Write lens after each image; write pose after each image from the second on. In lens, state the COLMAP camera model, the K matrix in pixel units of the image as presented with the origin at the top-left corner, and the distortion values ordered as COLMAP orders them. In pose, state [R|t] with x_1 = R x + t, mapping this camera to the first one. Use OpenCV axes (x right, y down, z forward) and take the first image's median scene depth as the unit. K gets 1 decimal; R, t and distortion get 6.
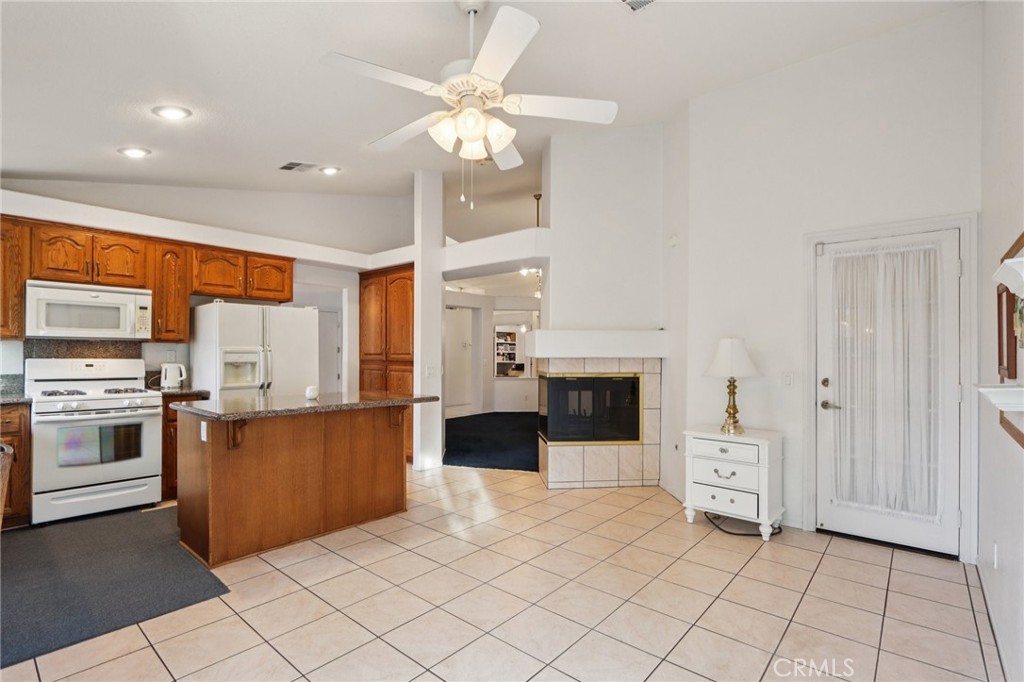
lens RADIAL K [[483.7, 0, 511.6], [0, 483.7, 356.1], [0, 0, 1]] dist [-0.006926, -0.000224]
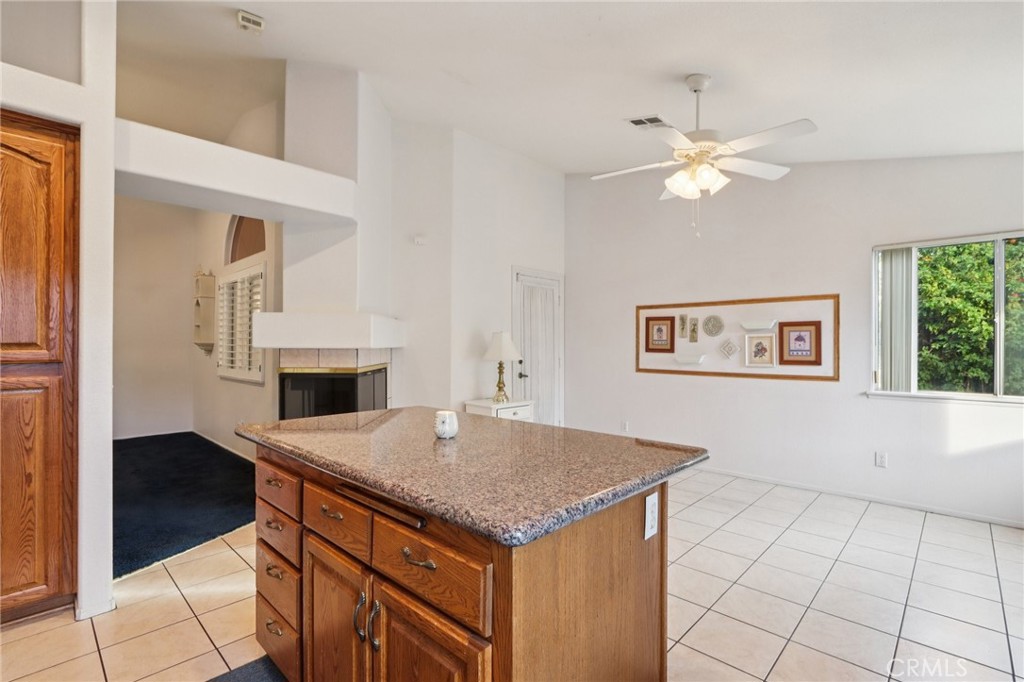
lens RADIAL K [[474.5, 0, 512.0], [0, 474.5, 341.0], [0, 0, 1]] dist [-0.009136, 0.000073]
pose [[0.049364, 0.004410, 0.998771, -0.757076], [0.003202, 0.999984, -0.004574, -0.005540], [-0.998776, 0.003424, 0.049349, 0.773956]]
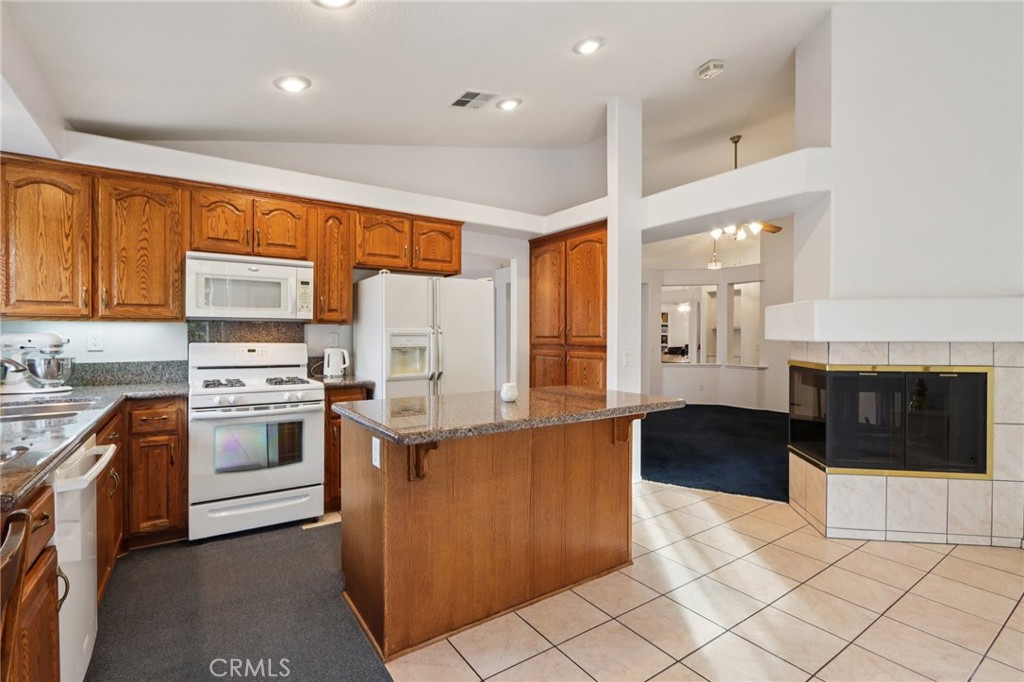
lens RADIAL K [[474.5, 0, 512.0], [0, 474.5, 341.0], [0, 0, 1]] dist [-0.009136, 0.000073]
pose [[0.967162, 0.000106, -0.254160, -0.198920], [0.001196, 0.999987, 0.004969, -0.001740], [0.254157, -0.005110, 0.967150, 0.284235]]
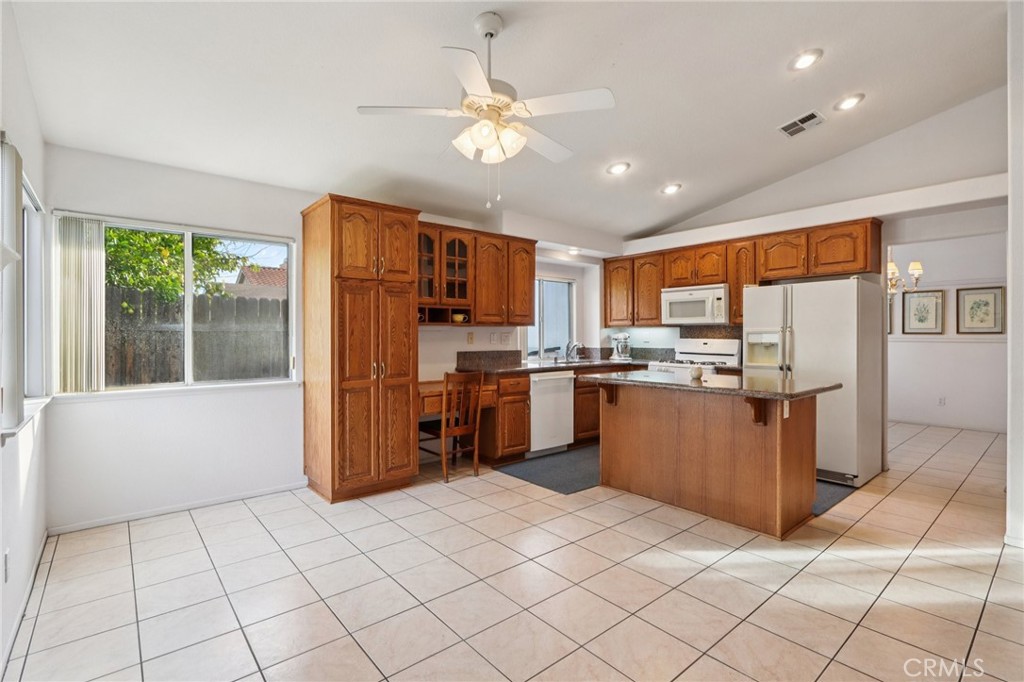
lens RADIAL K [[474.5, 0, 512.0], [0, 474.5, 341.0], [0, 0, 1]] dist [-0.009136, 0.000073]
pose [[-0.161205, 0.007327, -0.986894, 0.544764], [-0.004103, 0.999959, 0.008094, 0.002603], [0.986912, 0.005354, -0.161168, 0.660202]]
